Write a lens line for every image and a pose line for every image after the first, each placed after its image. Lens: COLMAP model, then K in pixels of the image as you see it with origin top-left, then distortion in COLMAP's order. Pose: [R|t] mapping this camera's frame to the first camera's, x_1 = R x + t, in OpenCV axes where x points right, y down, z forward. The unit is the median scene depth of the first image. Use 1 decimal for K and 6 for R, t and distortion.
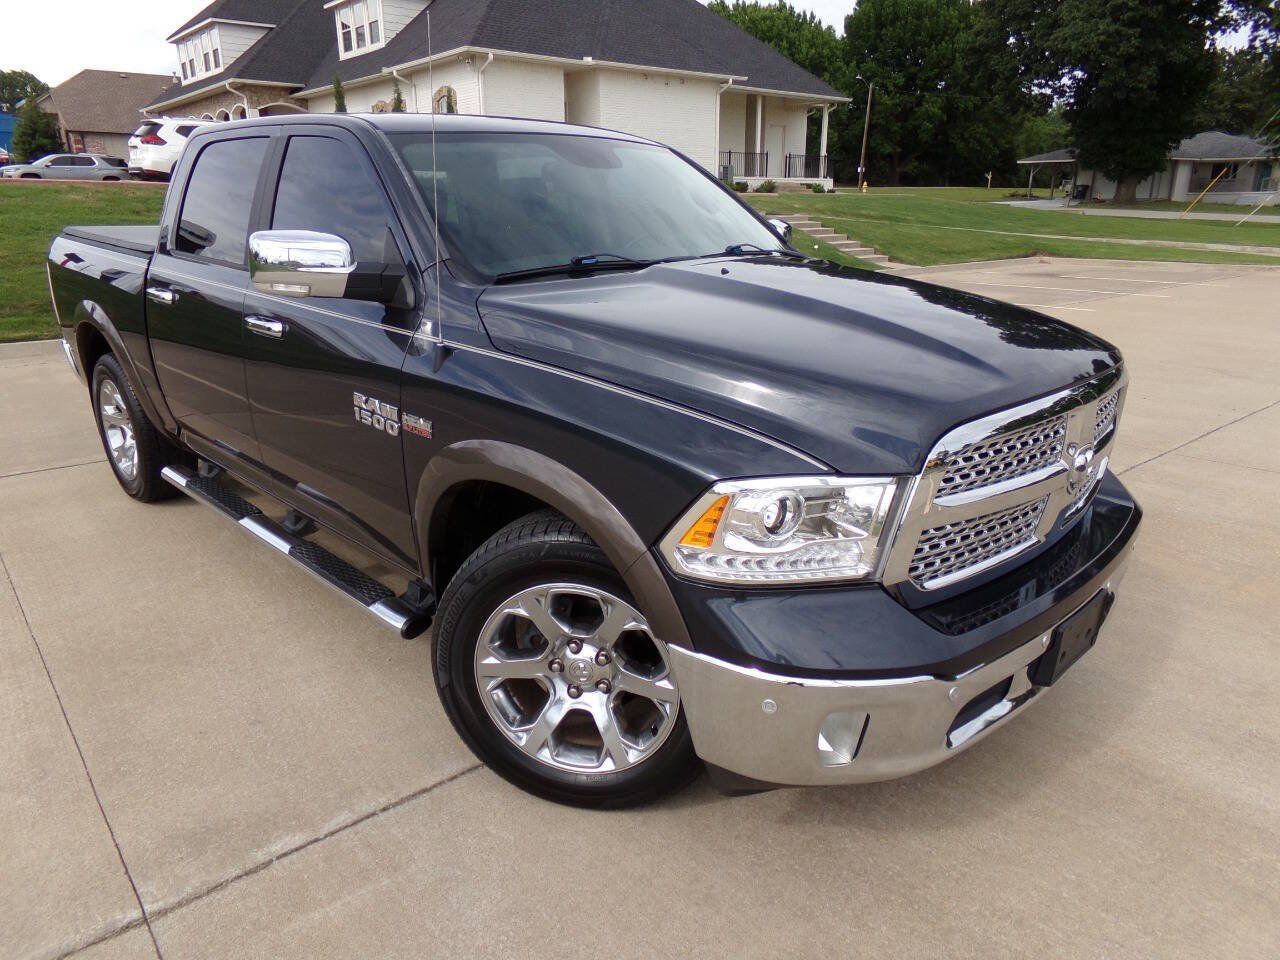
lens RADIAL K [[871.7, 0, 641.6], [0, 871.7, 481.4], [0, 0, 1]] dist [0.001090, 0.018605]
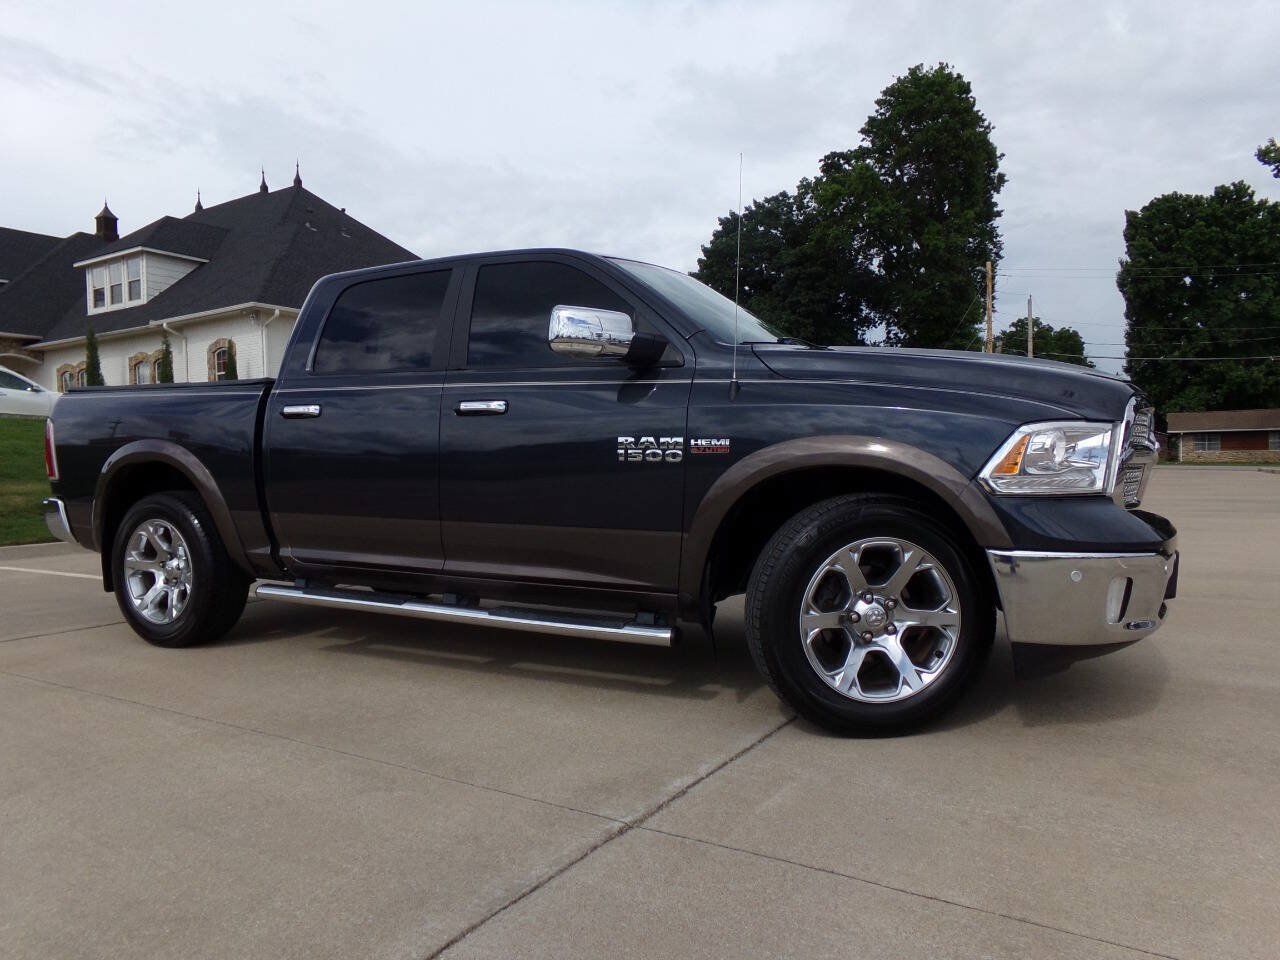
lens RADIAL K [[871.7, 0, 643.4], [0, 871.7, 483.5], [0, 0, 1]] dist [0.001090, 0.018605]
pose [[0.953422, -0.020357, 0.300953, -0.067229], [0.105387, 0.957325, -0.269113, 0.029362], [-0.282632, 0.288295, 0.914880, -0.011053]]
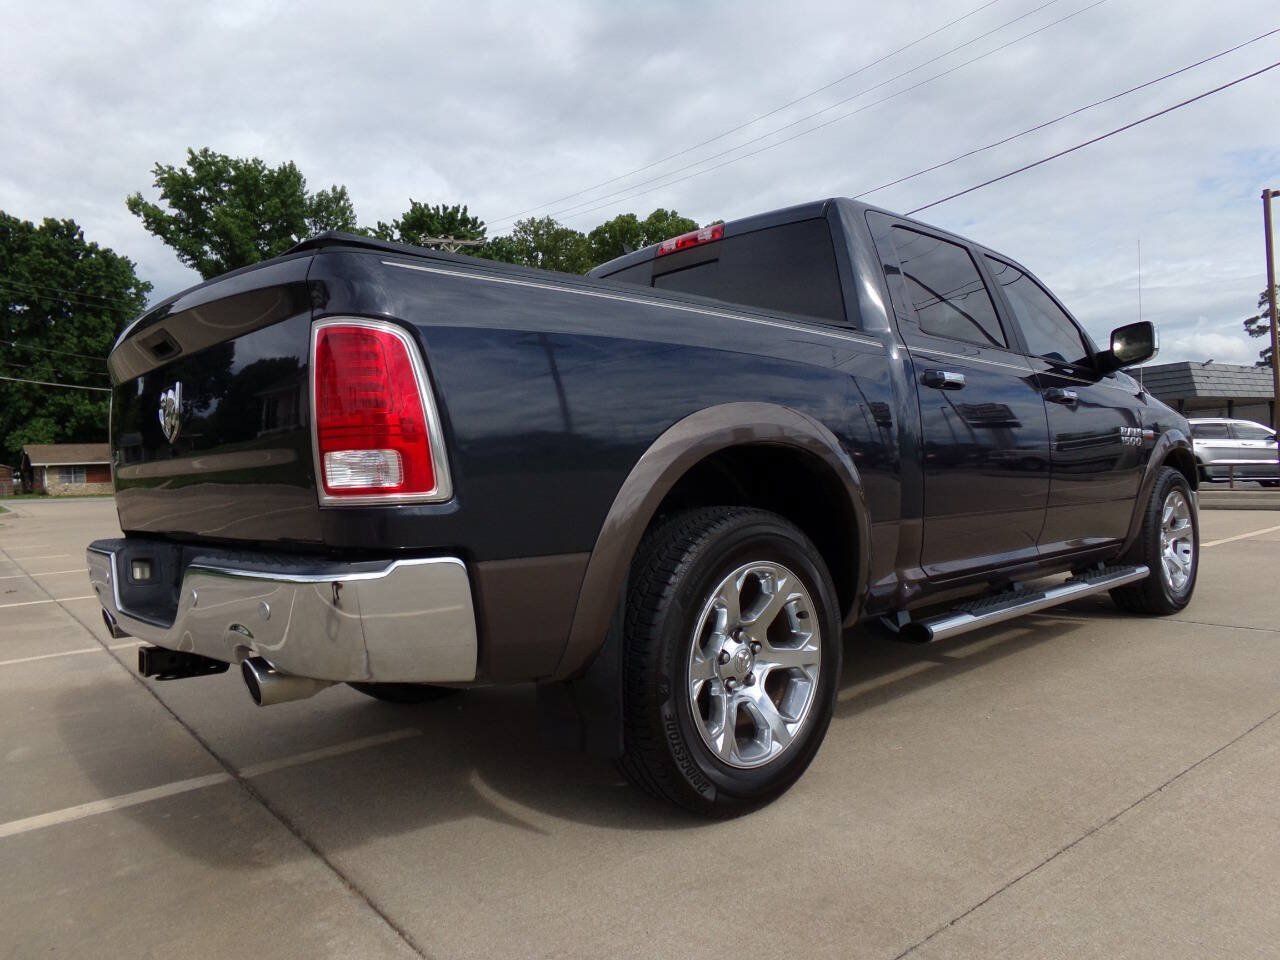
lens RADIAL K [[871.7, 0, 640.0], [0, 871.7, 485.4], [0, 0, 1]] dist [0.001090, 0.018605]
pose [[0.033974, -0.027294, 0.999050, -0.195018], [0.347044, 0.937747, 0.013817, -0.032563], [-0.937233, 0.346245, 0.041331, 0.179811]]
